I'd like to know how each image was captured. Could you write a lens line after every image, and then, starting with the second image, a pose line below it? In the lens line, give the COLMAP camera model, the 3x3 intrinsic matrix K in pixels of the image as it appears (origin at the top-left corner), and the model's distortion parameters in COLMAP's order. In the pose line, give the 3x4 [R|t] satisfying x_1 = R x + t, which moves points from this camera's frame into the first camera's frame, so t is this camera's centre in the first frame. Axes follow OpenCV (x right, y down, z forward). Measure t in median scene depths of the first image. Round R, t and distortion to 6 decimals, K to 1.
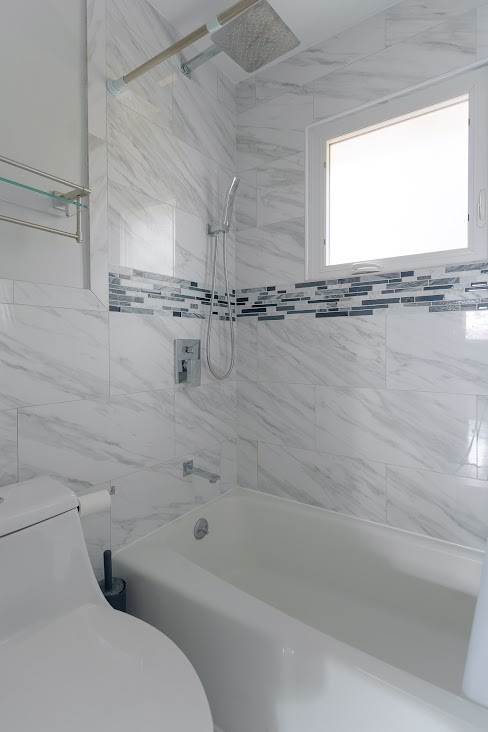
lens RADIAL K [[354.9, 0, 241.4], [0, 354.9, 348.9], [0, 0, 1]] dist [0.001009, 0.000601]
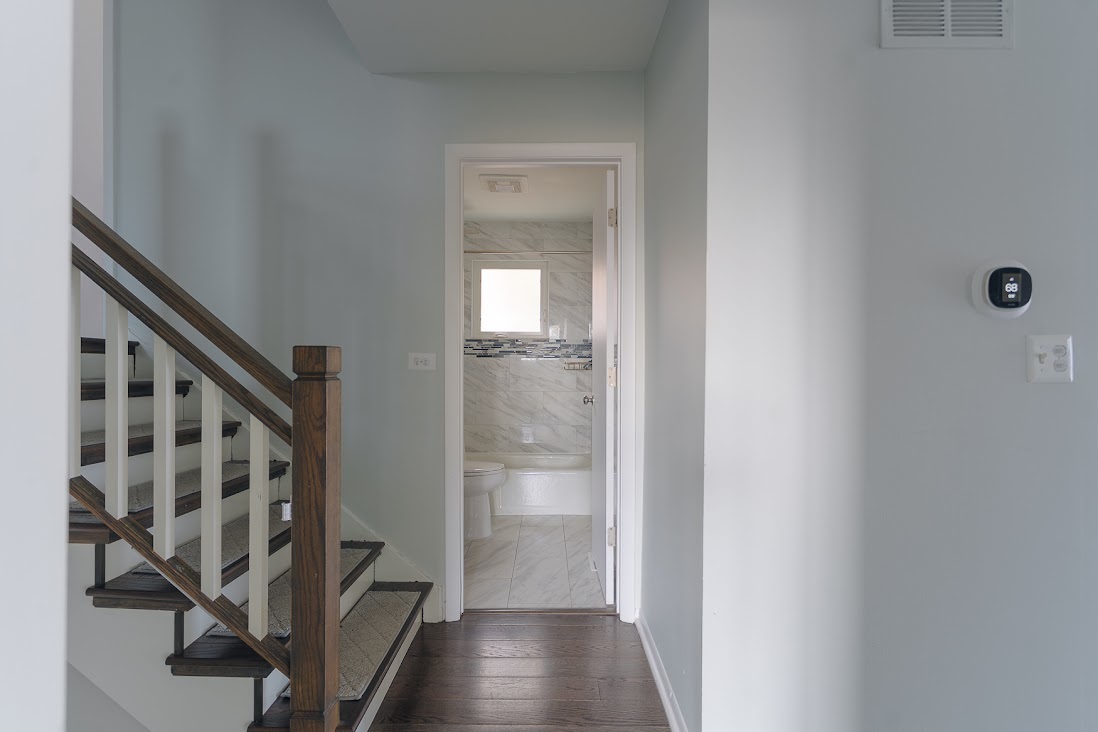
lens RADIAL K [[532.4, 0, 537.9], [0, 532.4, 367.2], [0, 0, 1]] dist [0.001009, 0.000601]
pose [[0.810363, 0.006820, 0.585888, -1.270657], [-0.005614, 0.999977, -0.003875, -0.023750], [-0.585901, -0.000149, 0.810383, -1.635516]]
